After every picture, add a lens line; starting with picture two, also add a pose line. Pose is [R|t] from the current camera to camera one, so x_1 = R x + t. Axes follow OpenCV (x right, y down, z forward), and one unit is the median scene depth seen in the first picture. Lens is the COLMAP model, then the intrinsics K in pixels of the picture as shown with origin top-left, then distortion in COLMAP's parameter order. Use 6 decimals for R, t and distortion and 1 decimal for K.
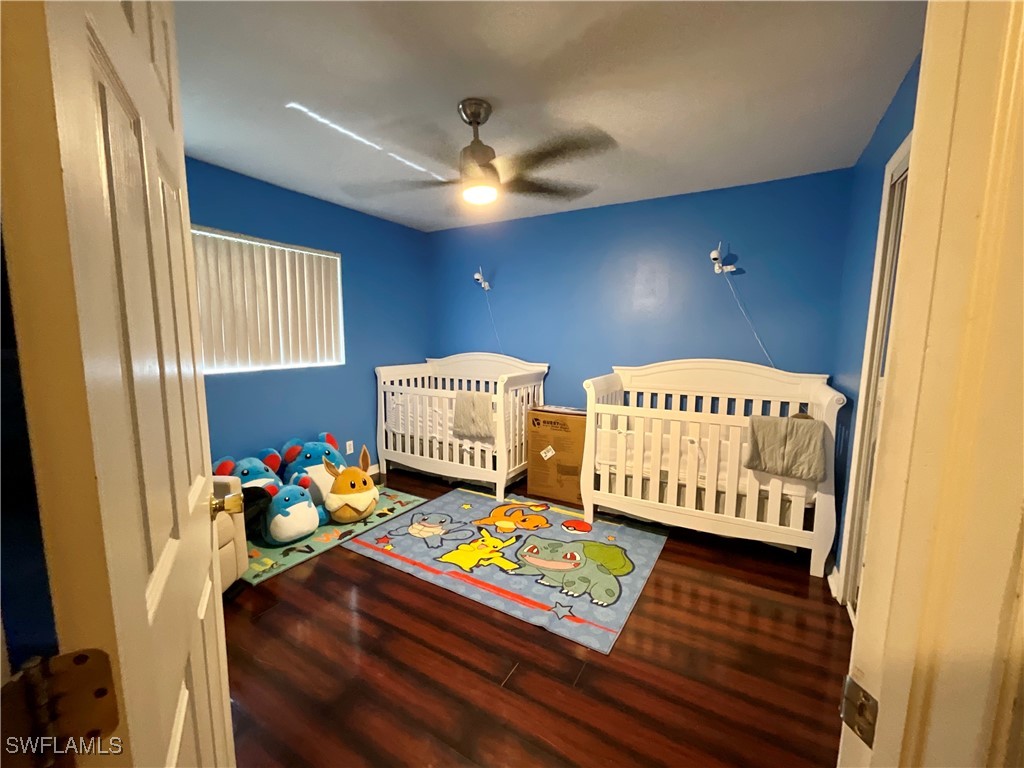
lens RADIAL K [[414.6, 0, 512.2], [0, 414.6, 382.4], [0, 0, 1]] dist [-0.001508, 0.002359]
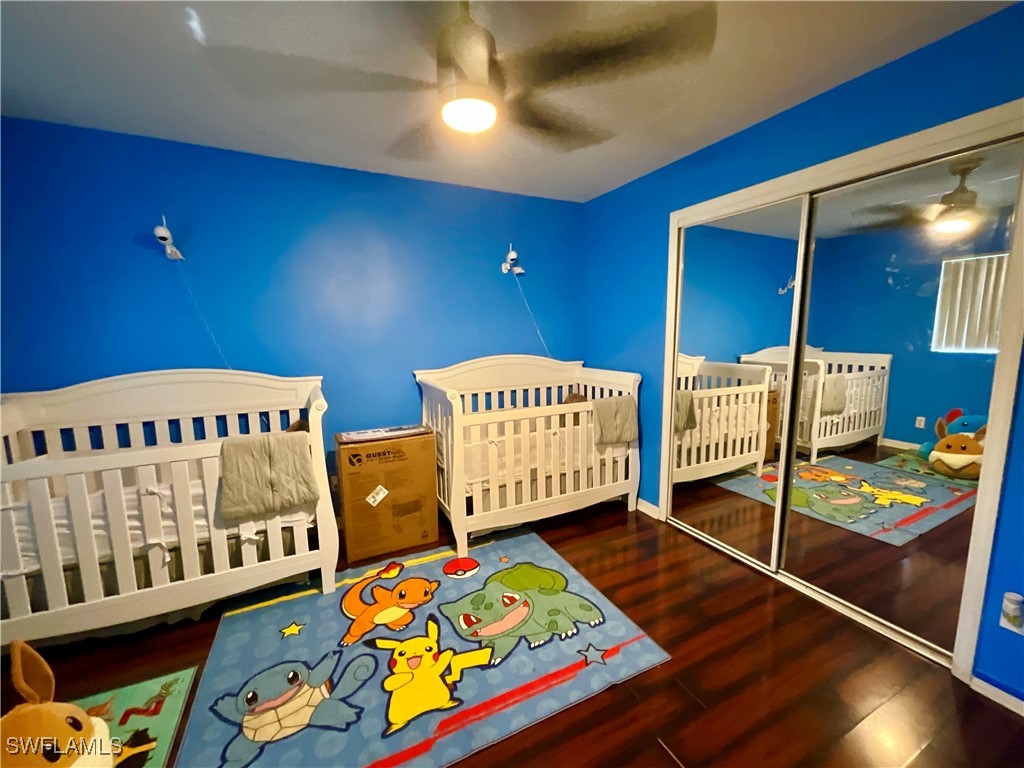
lens RADIAL K [[414.6, 0, 516.4], [0, 414.6, 385.9], [0, 0, 1]] dist [-0.001508, 0.002359]
pose [[0.548872, -0.122313, 0.826909, -0.418849], [0.112151, 0.991068, 0.072152, -0.055940], [-0.828348, 0.053137, 0.557688, 0.429348]]
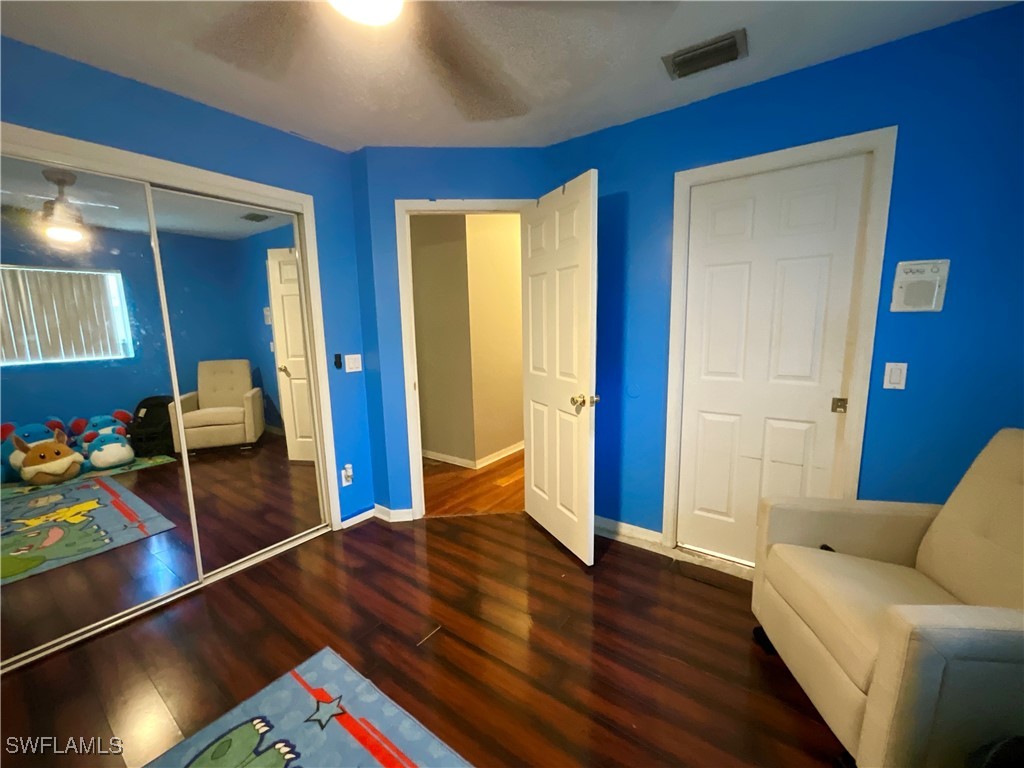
lens RADIAL K [[414.6, 0, 514.0], [0, 414.6, 383.1], [0, 0, 1]] dist [-0.001508, 0.002359]
pose [[-0.995324, -0.002418, 0.096563, -0.192463], [0.023322, 0.964093, 0.264538, -0.135192], [-0.093735, 0.265554, -0.959529, 1.046621]]
